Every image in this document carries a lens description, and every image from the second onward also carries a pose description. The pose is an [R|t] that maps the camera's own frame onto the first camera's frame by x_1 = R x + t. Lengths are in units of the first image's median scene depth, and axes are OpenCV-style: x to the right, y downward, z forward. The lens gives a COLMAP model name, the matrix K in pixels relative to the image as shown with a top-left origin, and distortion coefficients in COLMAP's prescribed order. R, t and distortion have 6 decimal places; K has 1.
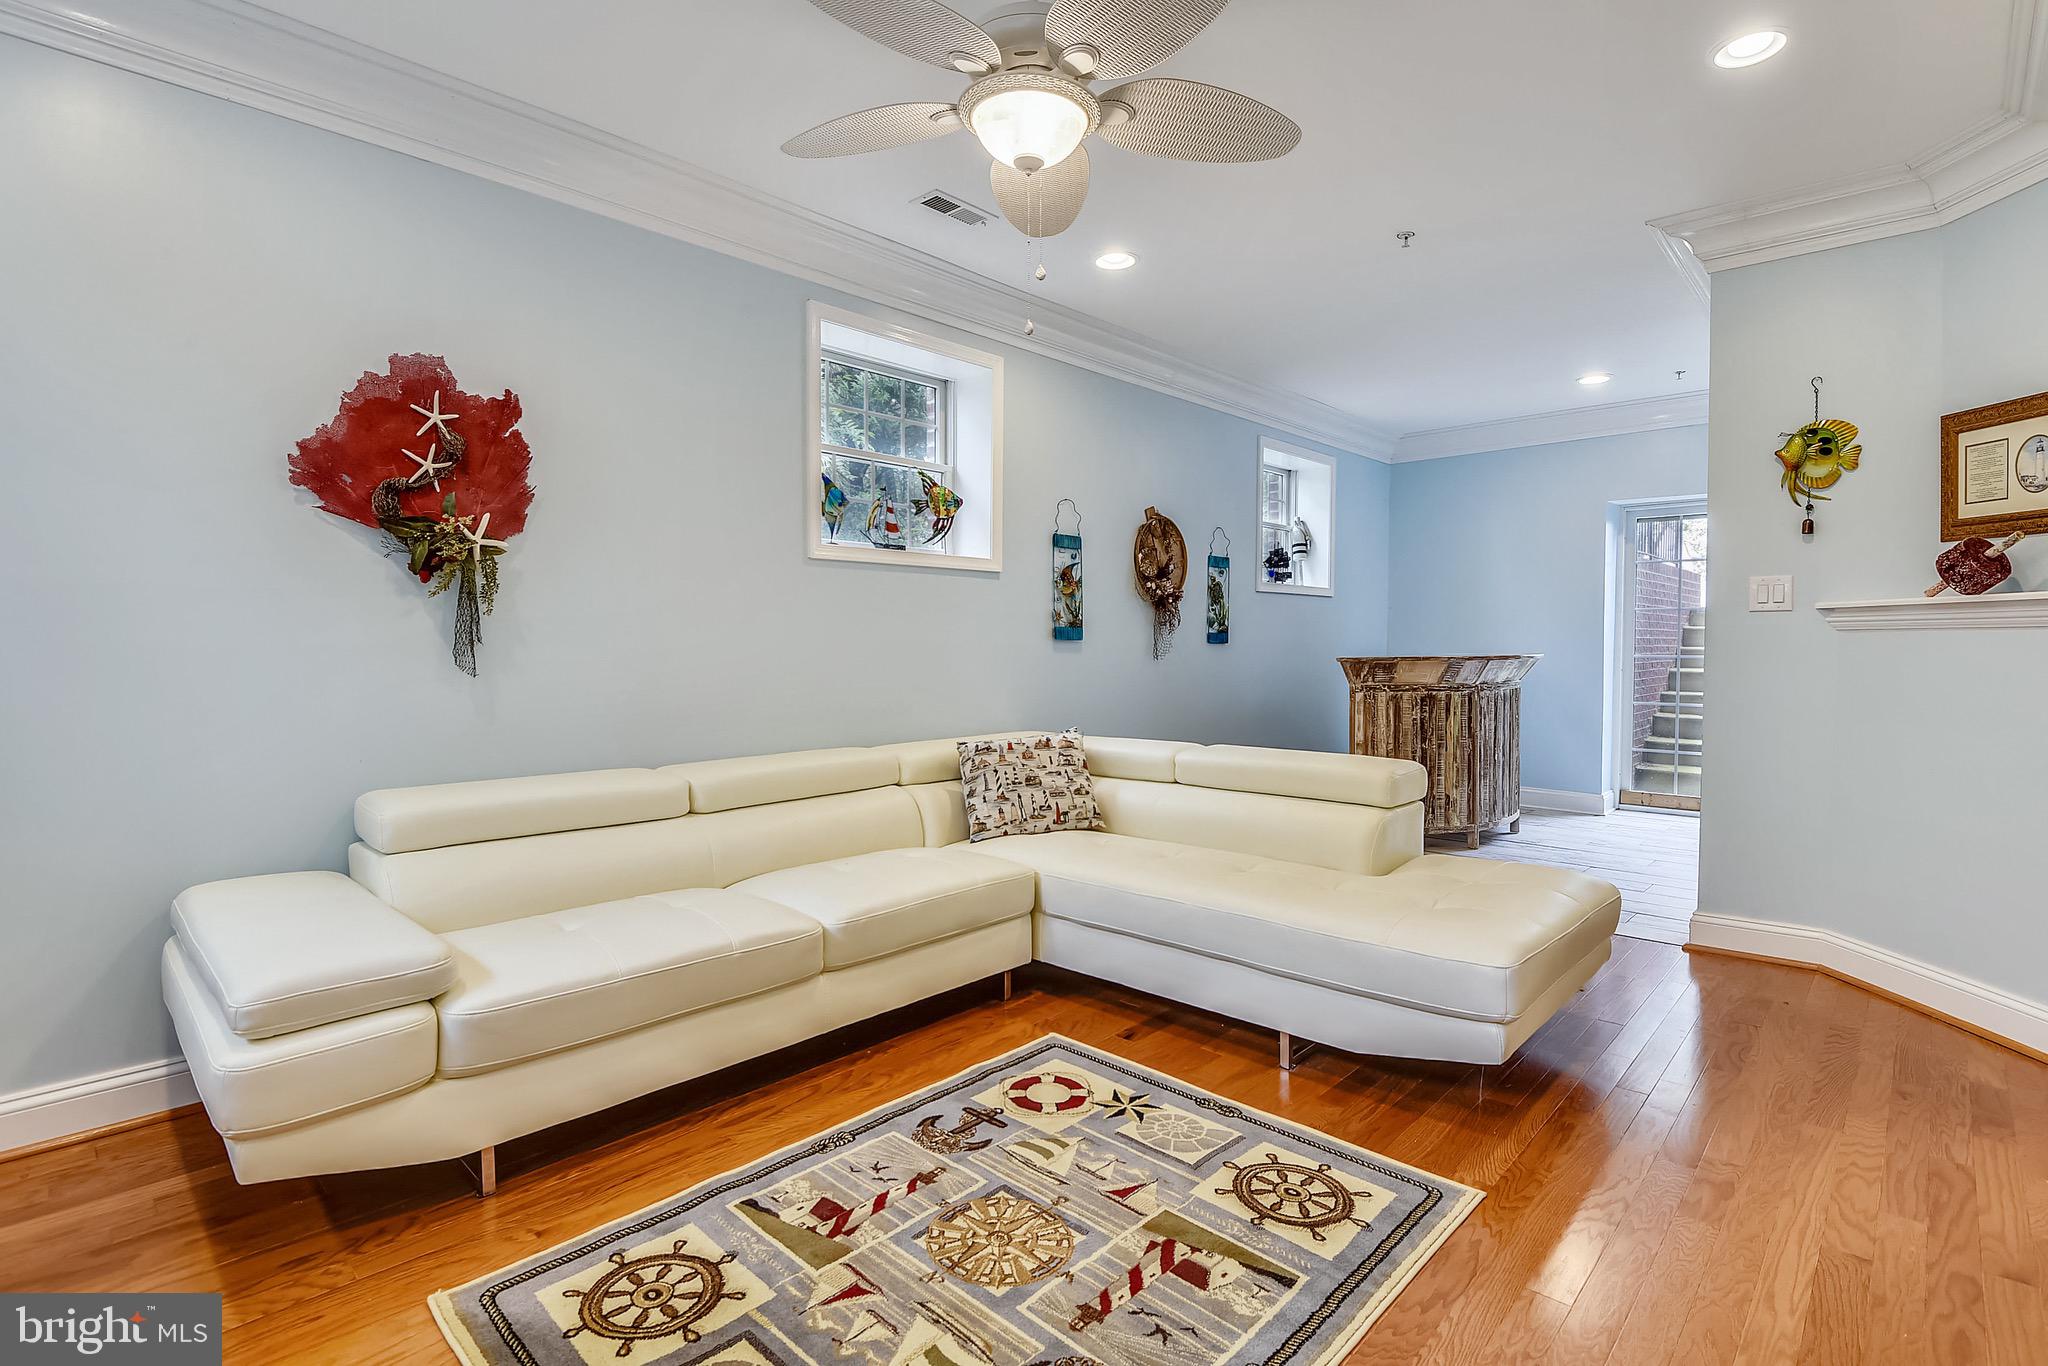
lens RADIAL K [[978.1, 0, 1027.4], [0, 978.1, 672.3], [0, 0, 1]] dist [-0.001142, -0.002541]
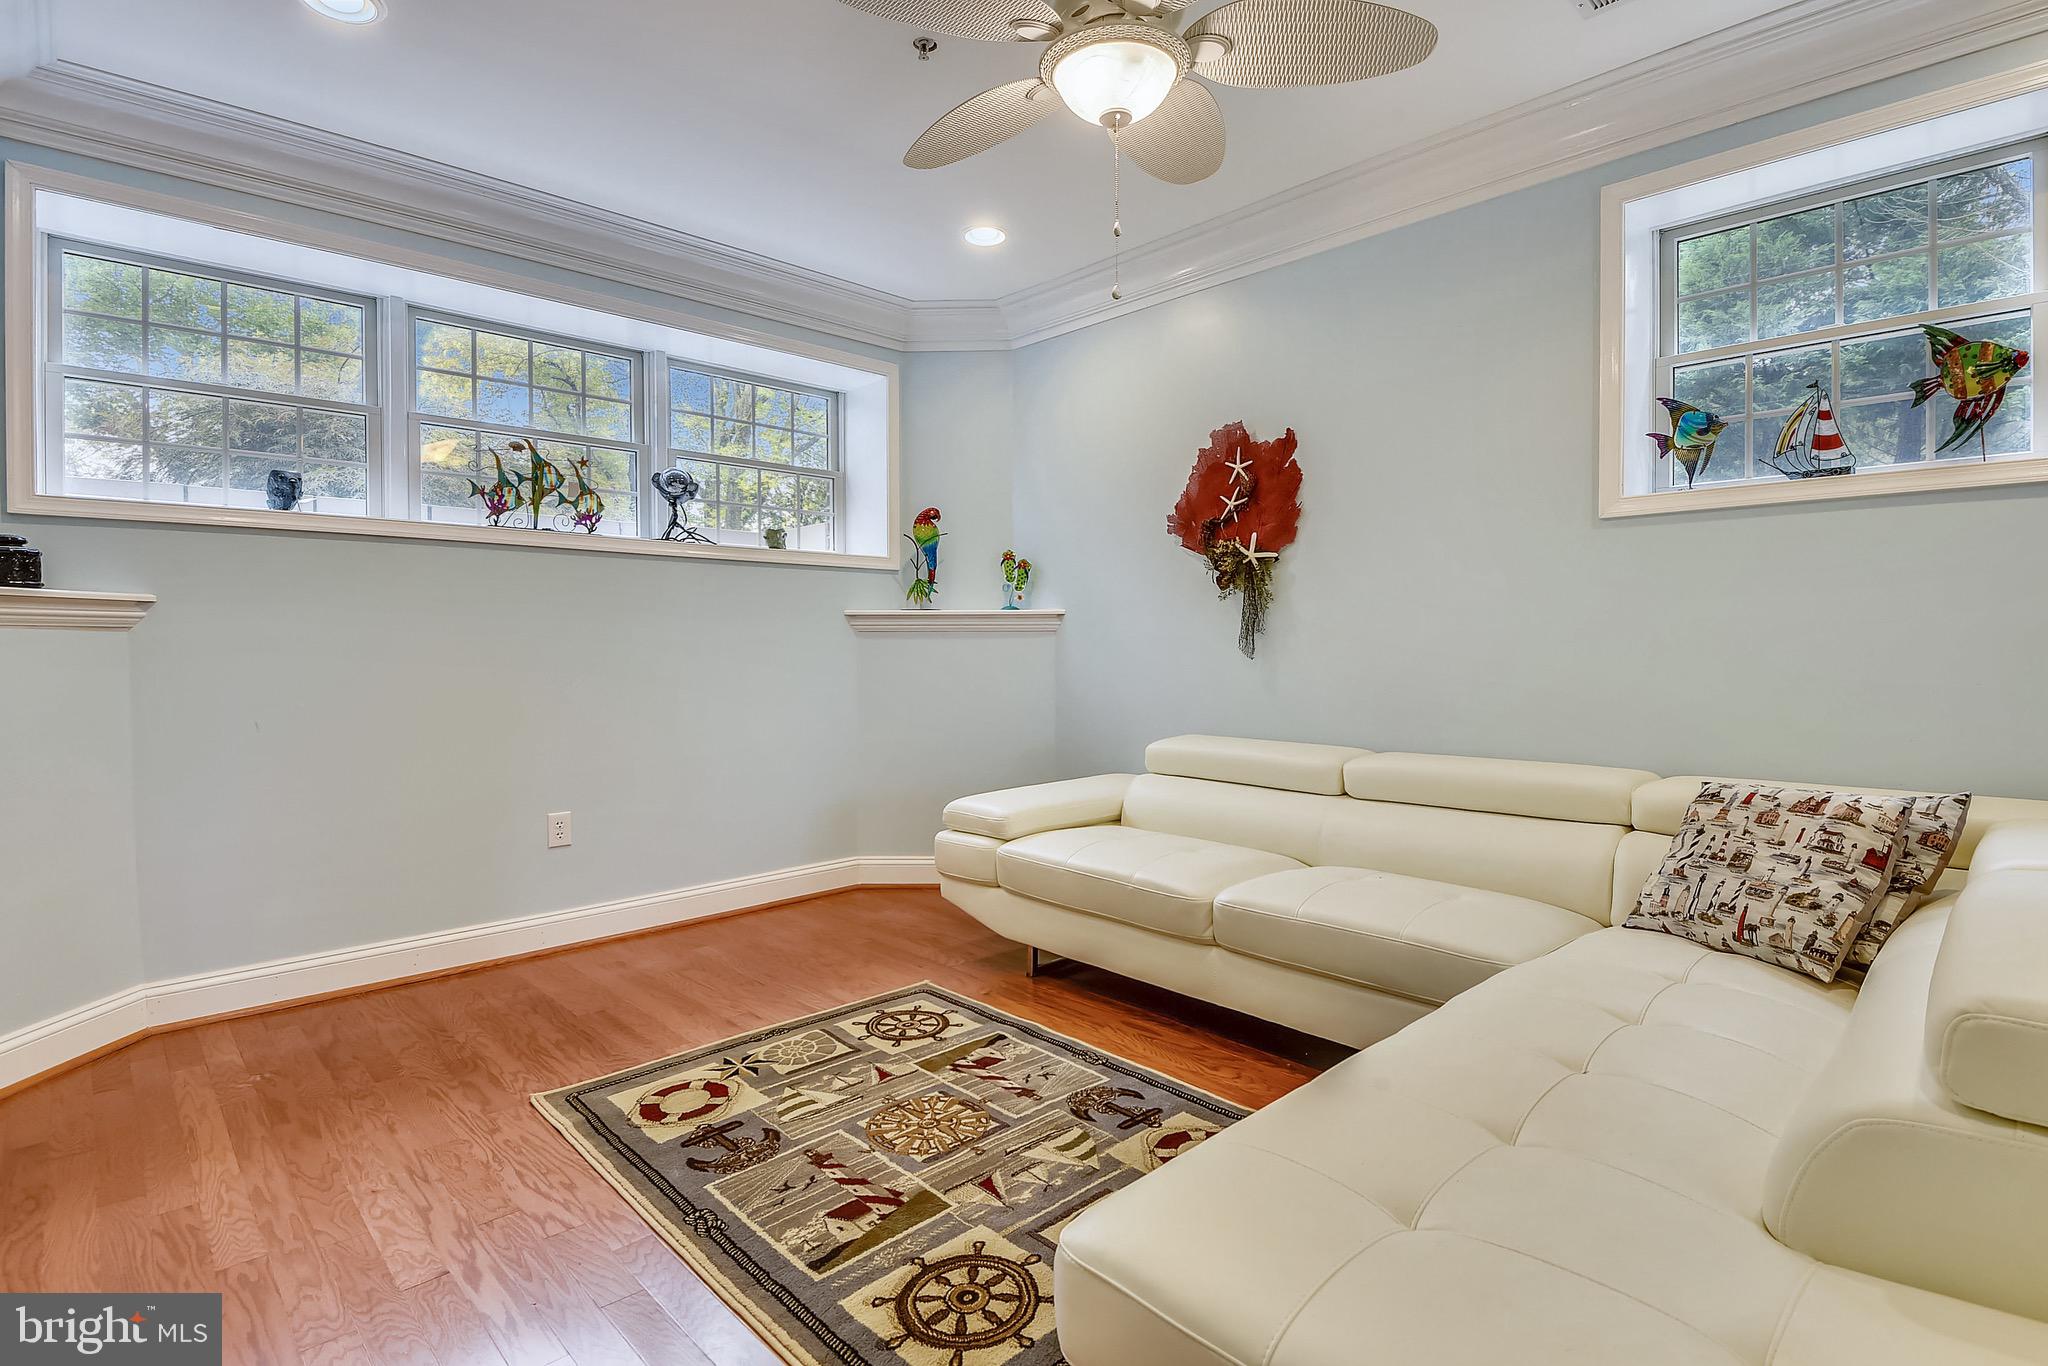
lens RADIAL K [[978.1, 0, 1027.4], [0, 978.1, 670.0], [0, 0, 1]] dist [-0.001142, -0.002541]
pose [[-0.040534, 0.025904, -0.998842, 0.853494], [-0.024729, 0.999332, 0.026920, -0.009899], [0.998872, 0.025792, -0.039866, 0.854995]]
